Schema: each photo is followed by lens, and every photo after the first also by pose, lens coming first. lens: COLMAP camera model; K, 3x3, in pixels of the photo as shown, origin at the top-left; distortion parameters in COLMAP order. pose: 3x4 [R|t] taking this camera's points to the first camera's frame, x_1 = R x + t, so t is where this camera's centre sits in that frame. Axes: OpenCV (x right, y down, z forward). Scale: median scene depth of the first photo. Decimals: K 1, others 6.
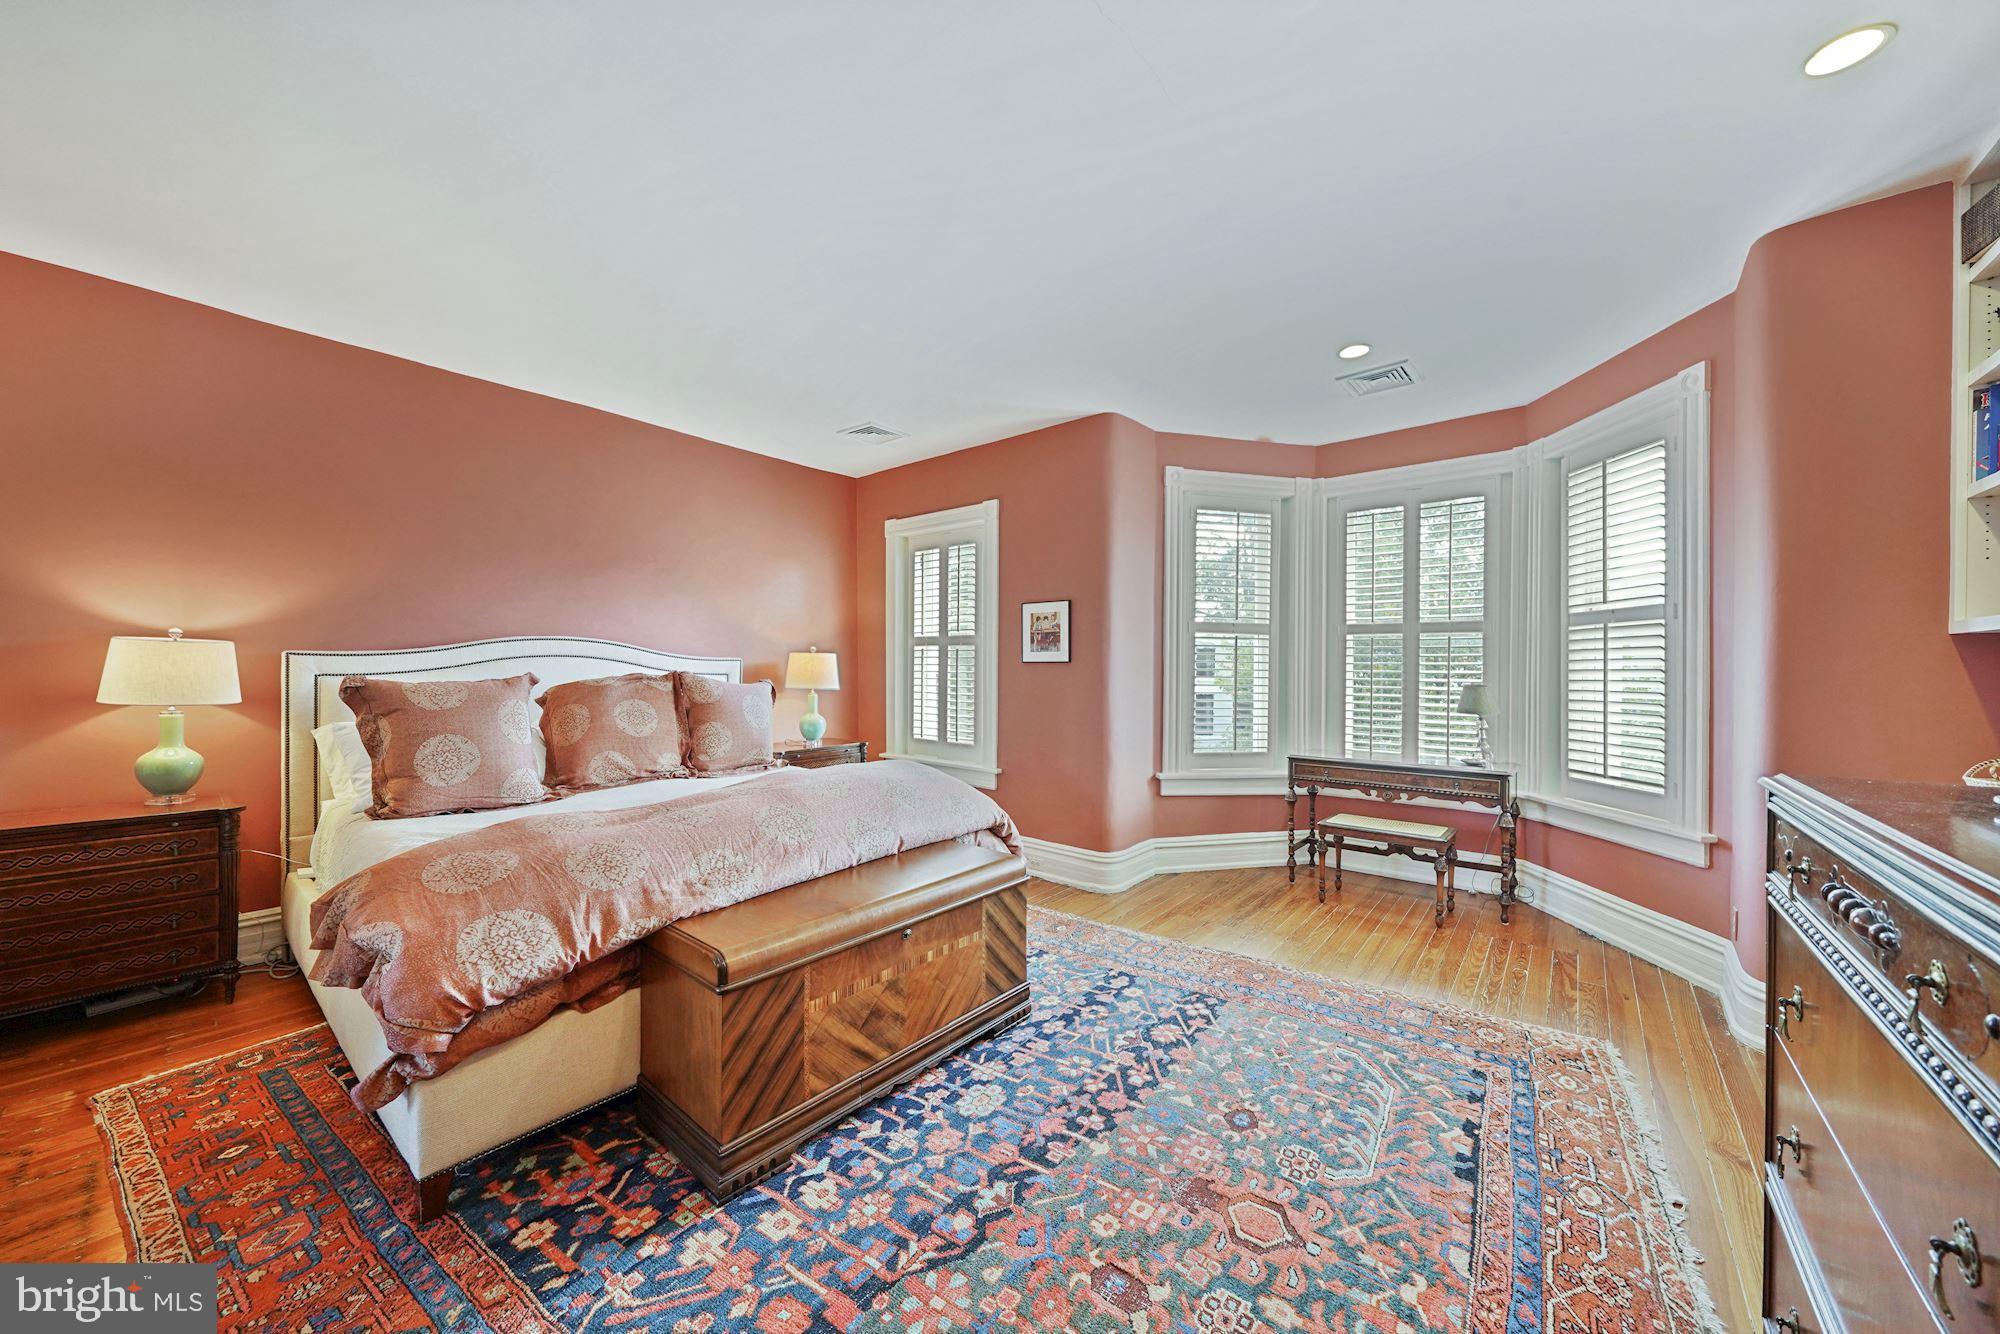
lens RADIAL K [[696.3, 0, 992.6], [0, 696.3, 665.9], [0, 0, 1]] dist [-0.011110, 0.000309]
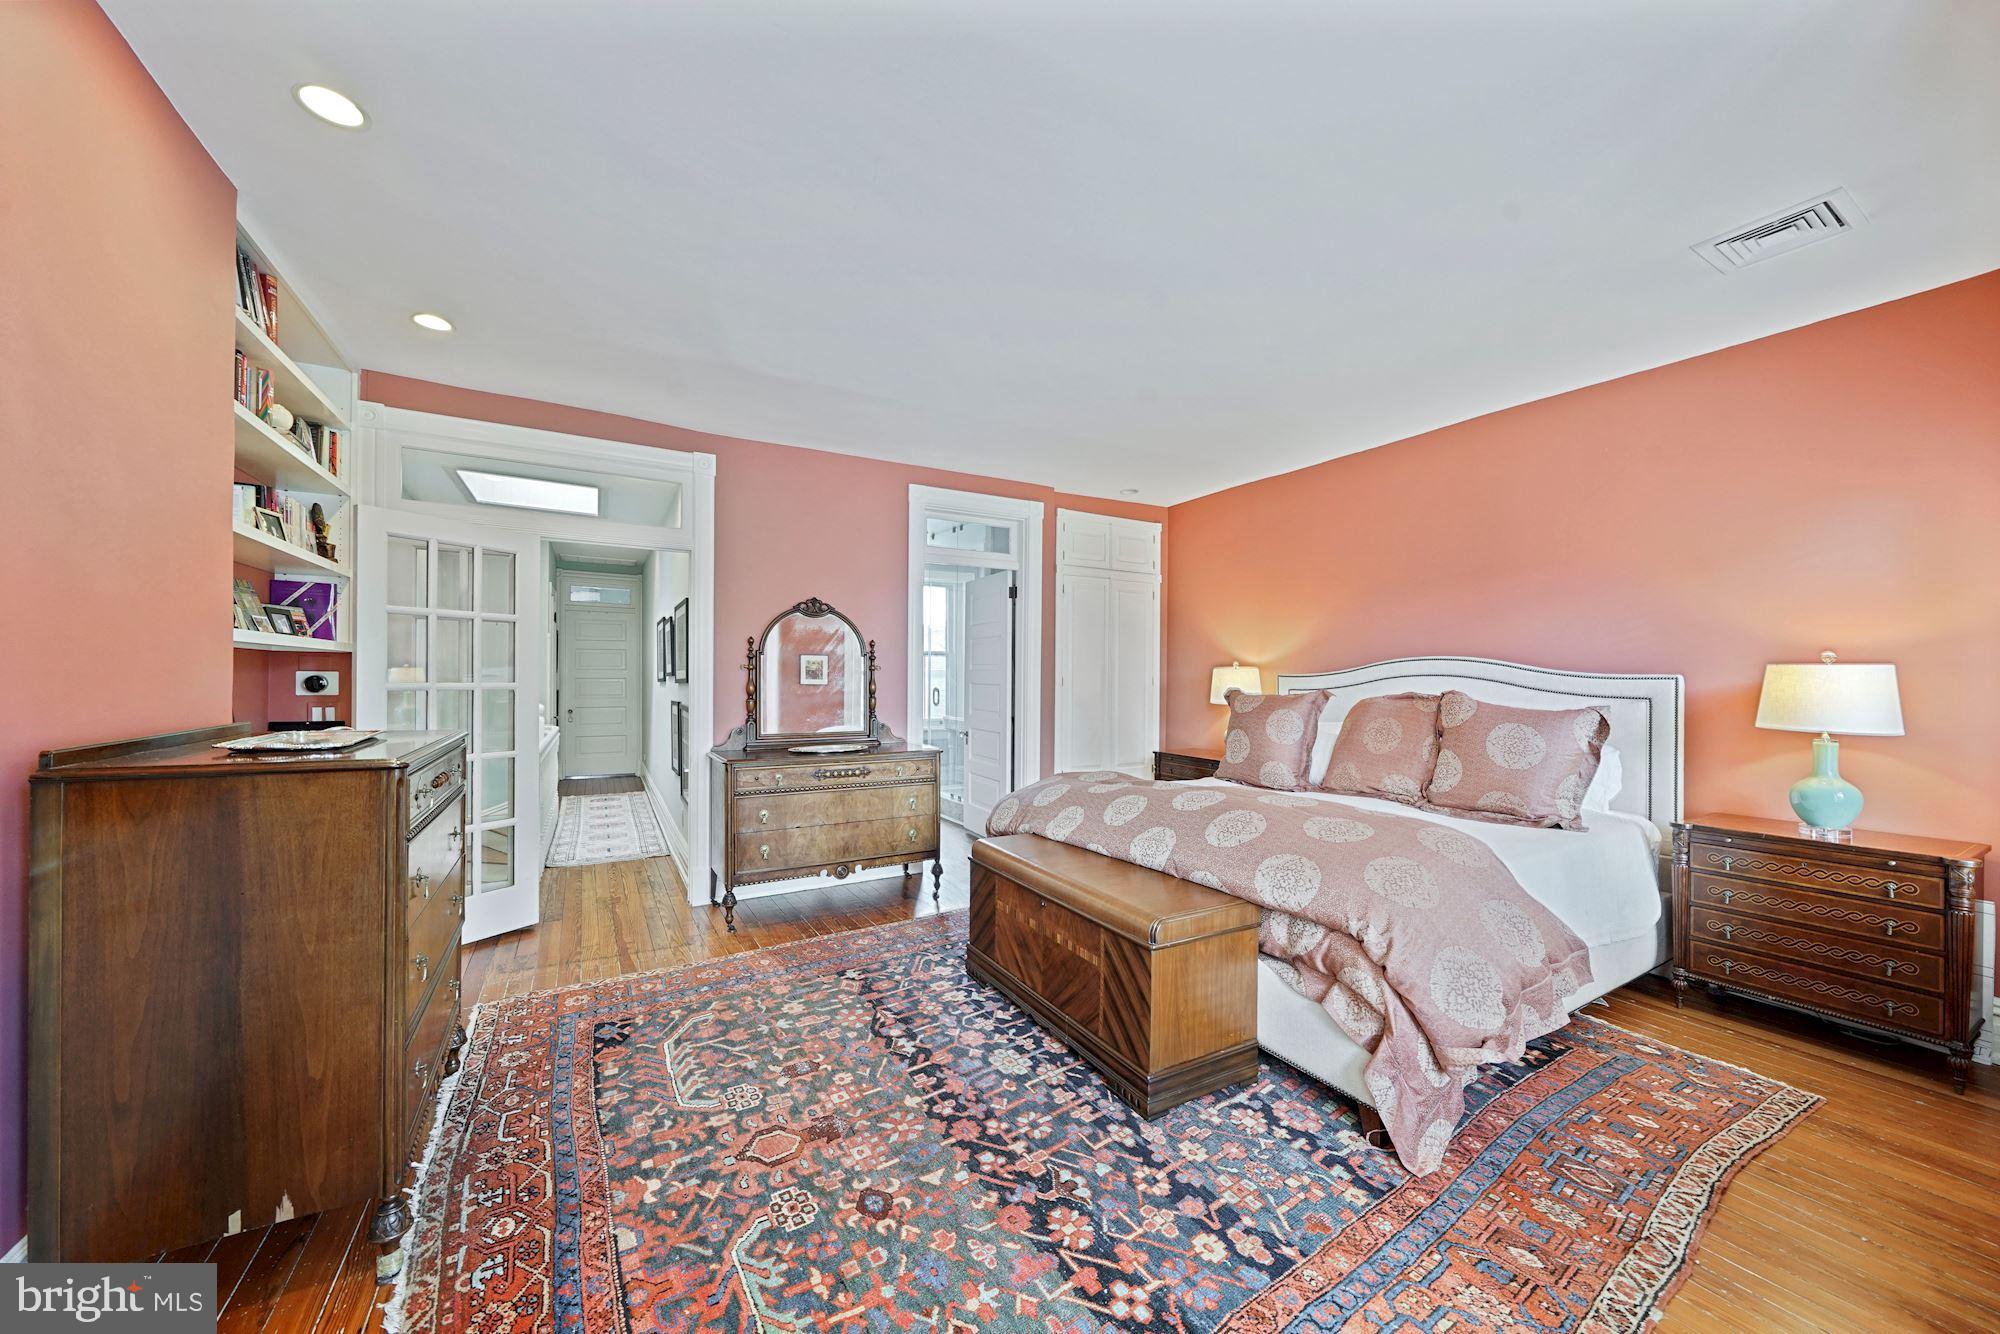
lens RADIAL K [[696.3, 0, 992.1], [0, 696.3, 672.0], [0, 0, 1]] dist [-0.011110, 0.000309]
pose [[-0.339683, -0.013820, -0.940438, 1.163777], [-0.009981, 0.999889, -0.011089, -0.003237], [0.940487, 0.005620, -0.339784, 1.464920]]
